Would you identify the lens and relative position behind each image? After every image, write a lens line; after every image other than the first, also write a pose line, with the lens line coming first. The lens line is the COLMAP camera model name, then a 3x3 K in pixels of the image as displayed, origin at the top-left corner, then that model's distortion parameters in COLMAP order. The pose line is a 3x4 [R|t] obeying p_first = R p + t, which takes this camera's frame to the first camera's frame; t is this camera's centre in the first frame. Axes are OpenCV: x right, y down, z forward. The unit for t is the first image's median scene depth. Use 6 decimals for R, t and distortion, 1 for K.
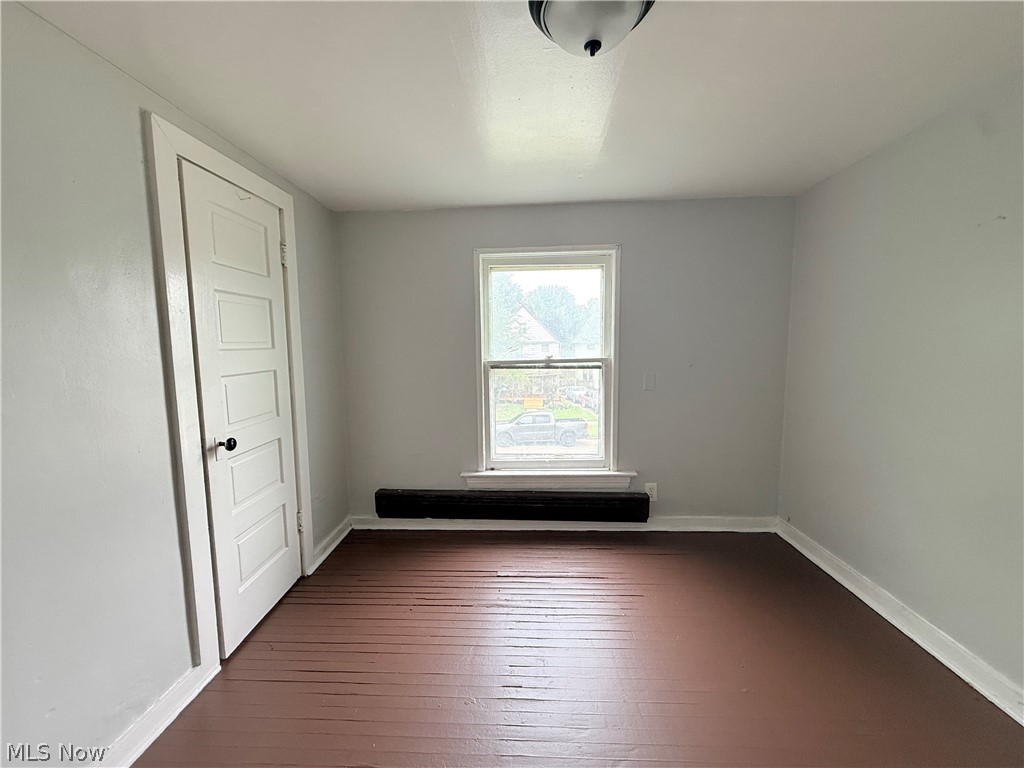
lens RADIAL K [[405.8, 0, 508.3], [0, 405.8, 384.2], [0, 0, 1]] dist [-0.003080, 0.000533]
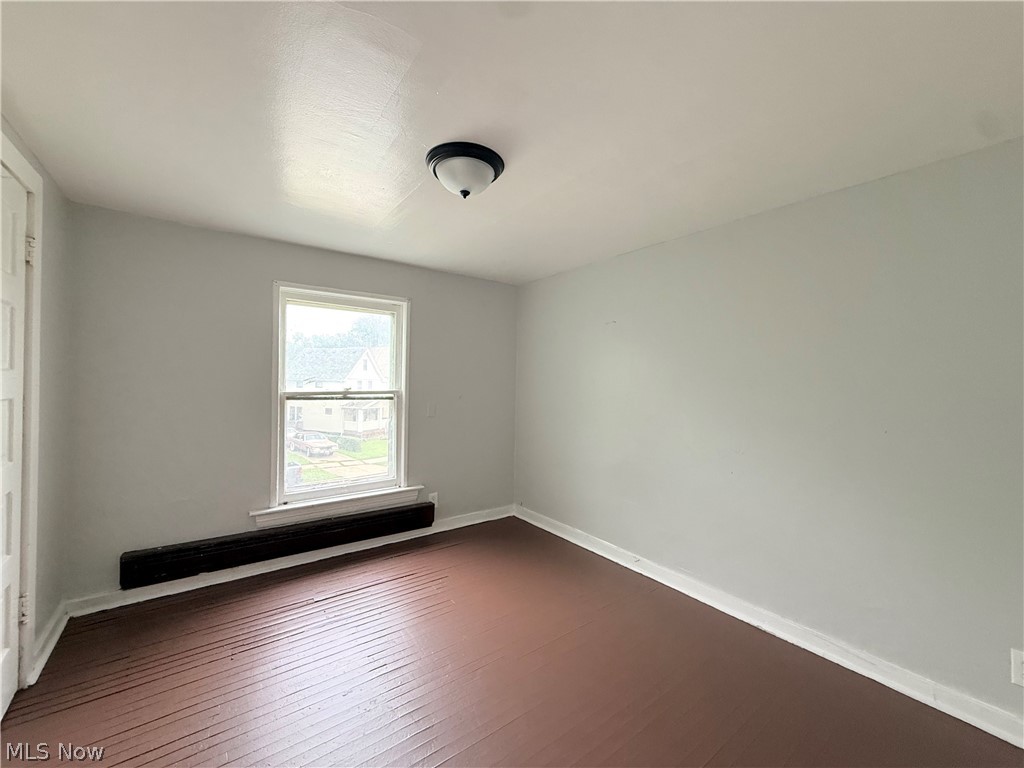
lens RADIAL K [[405.8, 0, 508.3], [0, 405.8, 384.2], [0, 0, 1]] dist [-0.003080, 0.000533]
pose [[0.773909, 0.021915, 0.632918, -0.255448], [0.038481, 0.995927, -0.081537, 0.025953], [-0.632127, 0.087457, 0.769914, -0.112411]]
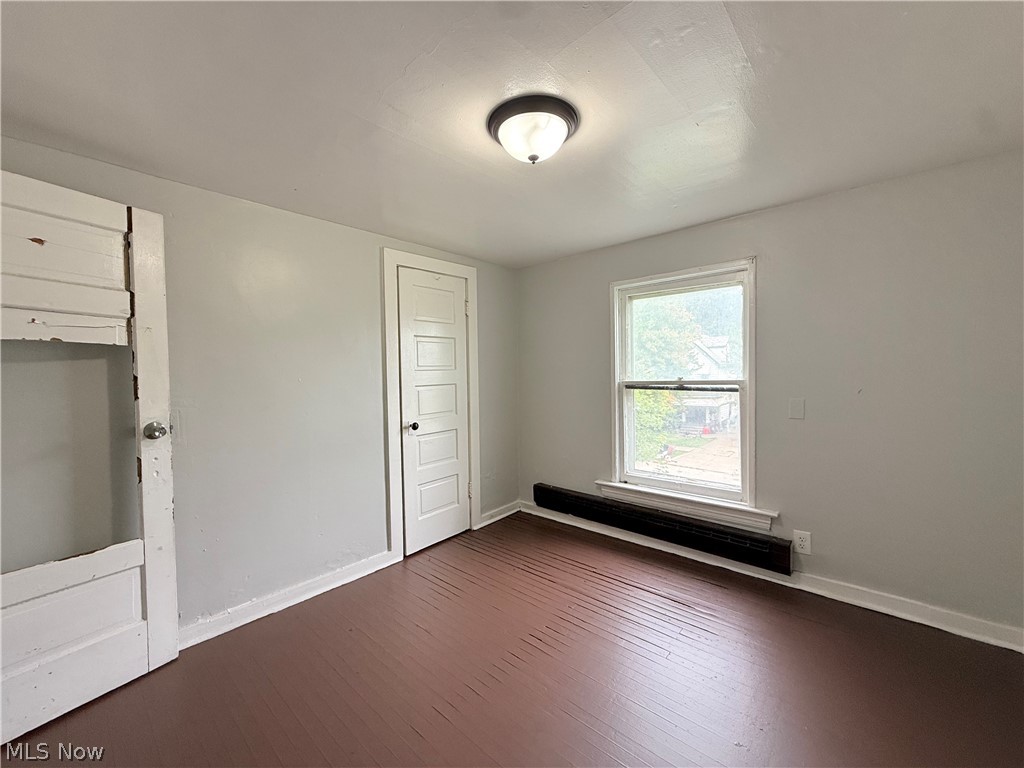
lens RADIAL K [[405.8, 0, 508.3], [0, 405.8, 384.2], [0, 0, 1]] dist [-0.003080, 0.000533]
pose [[0.774591, 0.022312, -0.632069, 0.406703], [-0.056935, 0.997780, -0.034552, 0.006060], [0.629895, 0.062751, 0.774141, -0.042815]]
